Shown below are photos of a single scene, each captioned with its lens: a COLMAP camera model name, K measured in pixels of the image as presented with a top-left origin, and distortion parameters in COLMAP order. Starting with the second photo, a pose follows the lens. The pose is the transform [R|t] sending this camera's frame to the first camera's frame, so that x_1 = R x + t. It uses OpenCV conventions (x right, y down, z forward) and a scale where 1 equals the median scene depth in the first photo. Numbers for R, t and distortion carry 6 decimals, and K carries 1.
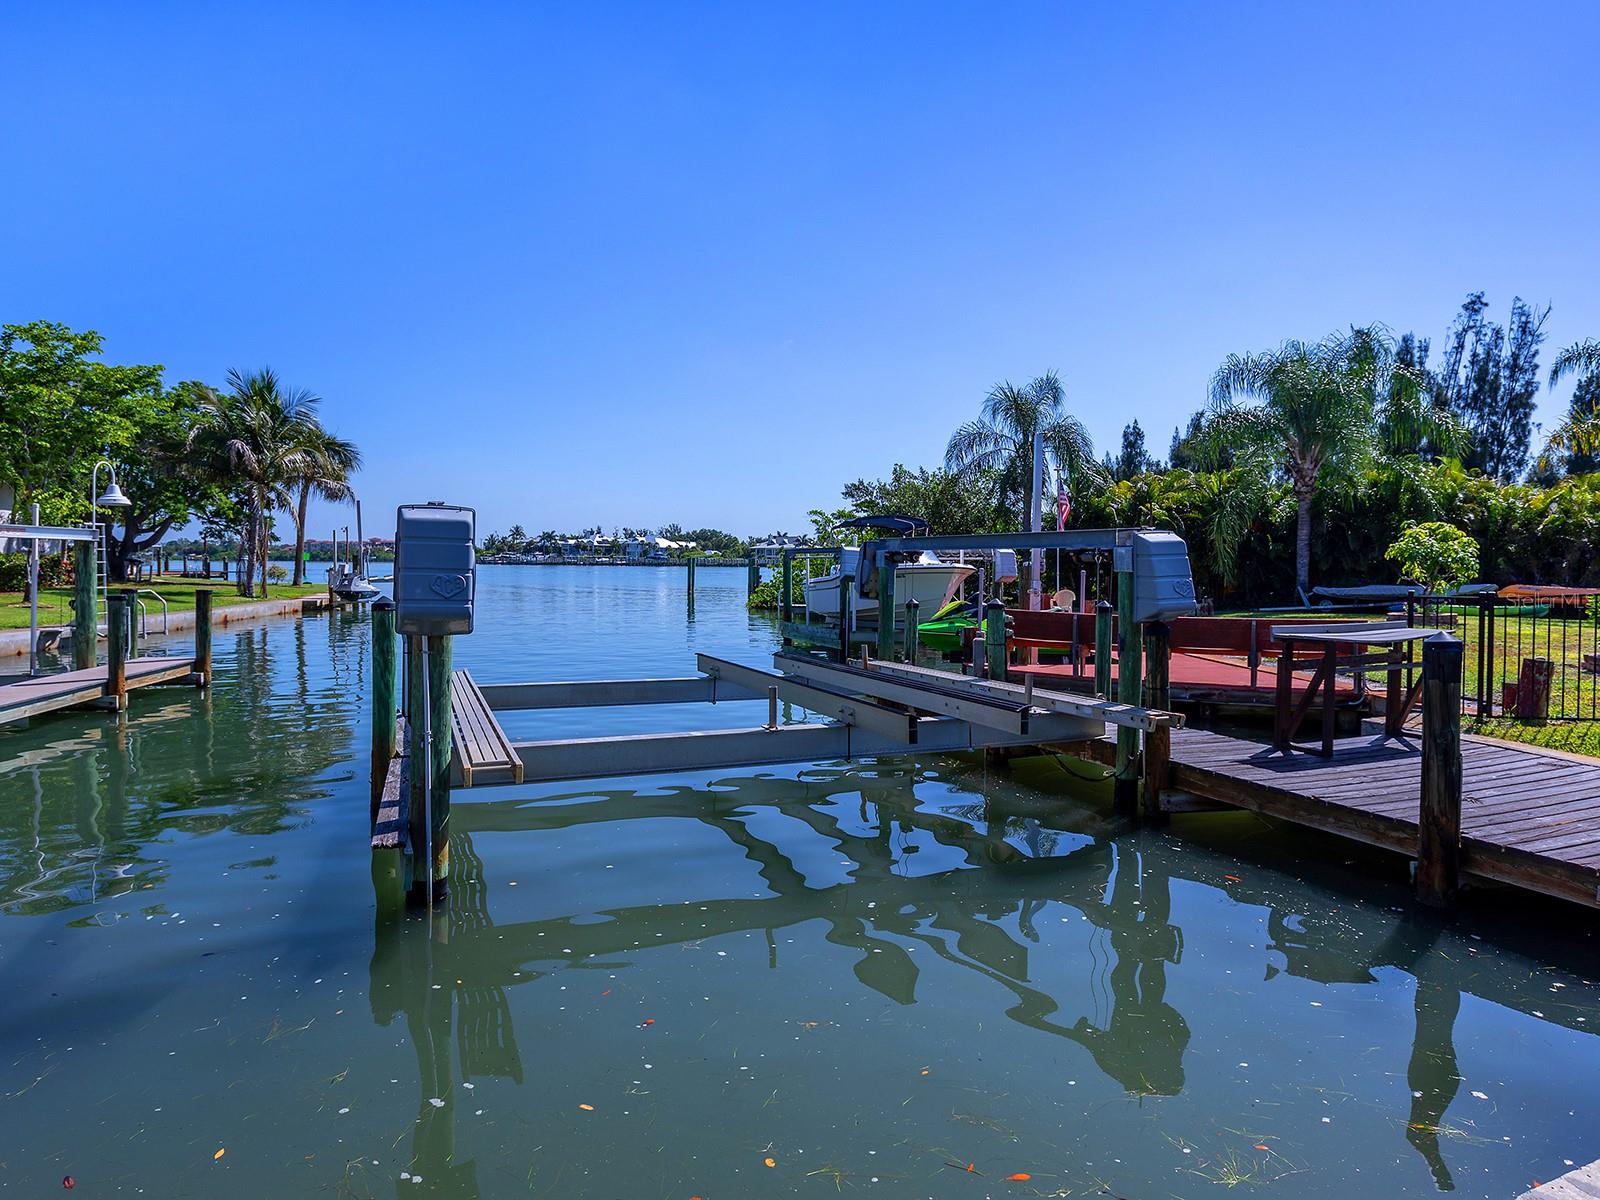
lens RADIAL K [[989.5, 0, 802.1], [0, 989.5, 586.2], [0, 0, 1]] dist [-0.017882, 0.002617]
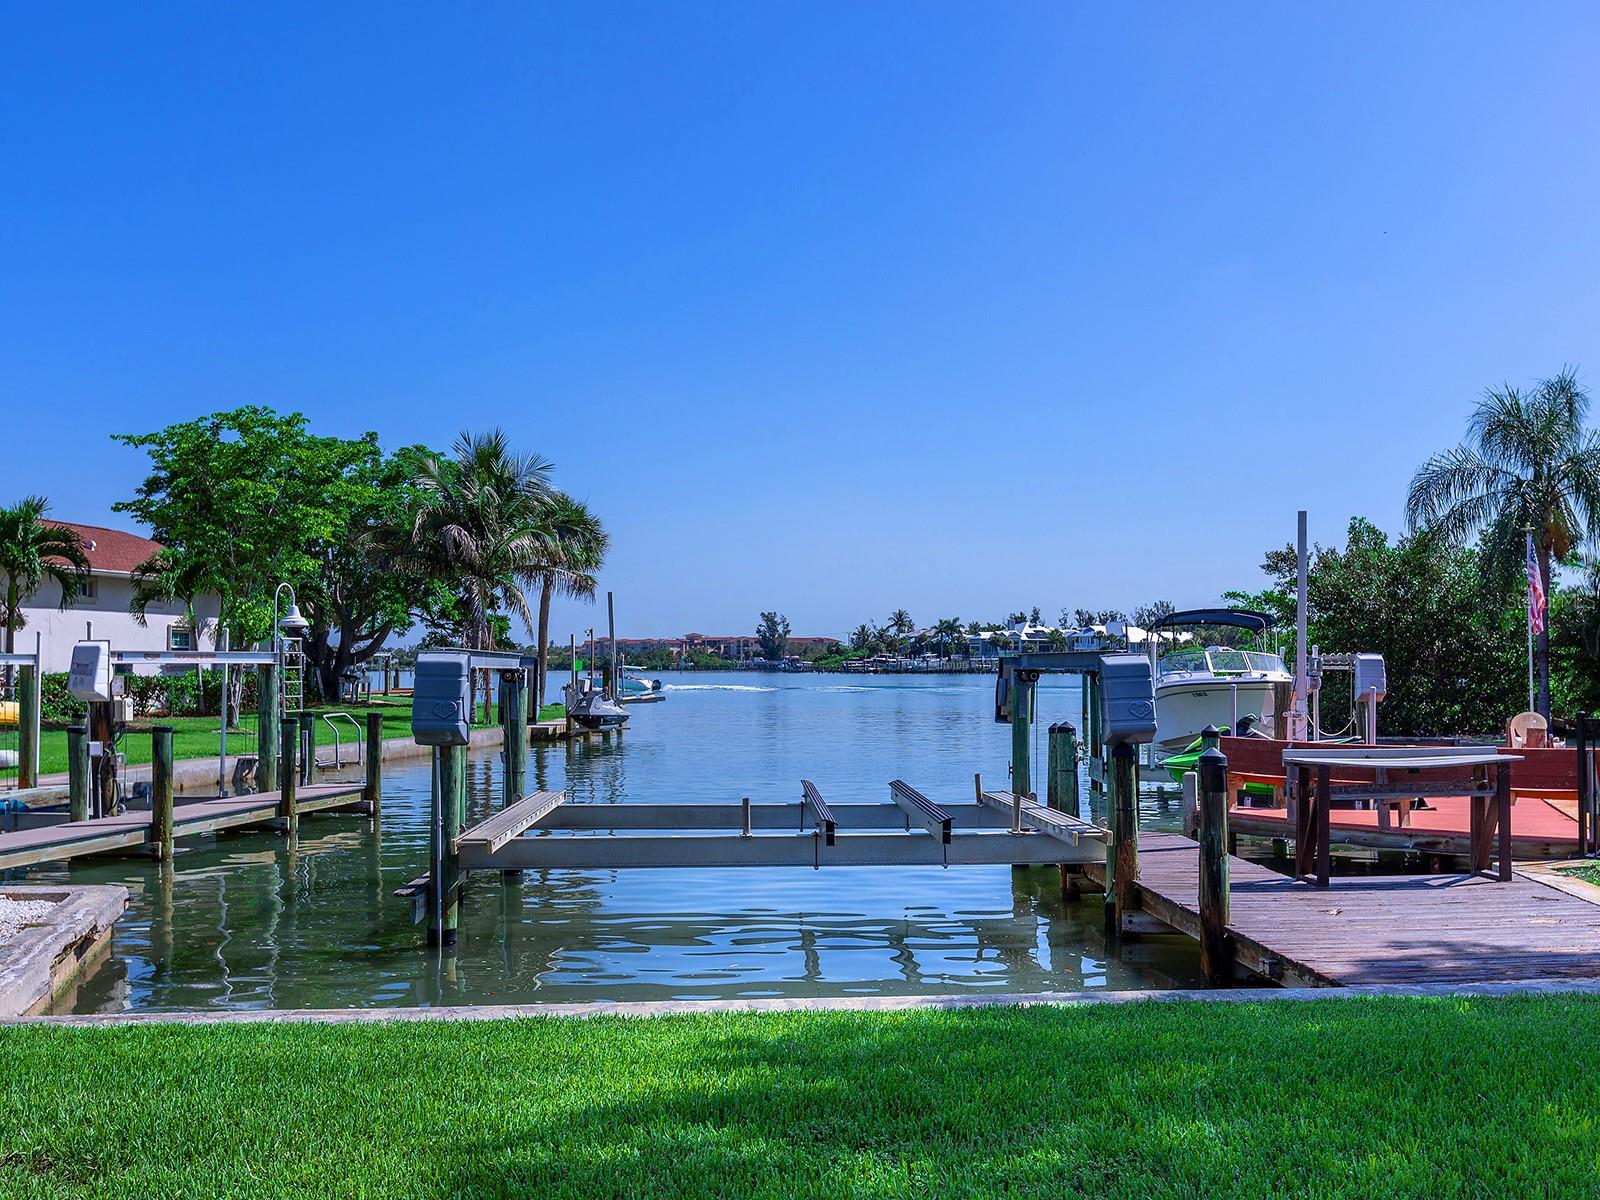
lens RADIAL K [[1679.5, 0, 798.7], [0, 1679.5, 601.2], [0, 0, 1]] dist [-0.050728, 0.000000]
pose [[0.939158, -0.023915, -0.342653, 0.136322], [0.002250, 0.997980, -0.063486, -0.000262], [0.343479, 0.058852, 0.937314, -0.155746]]
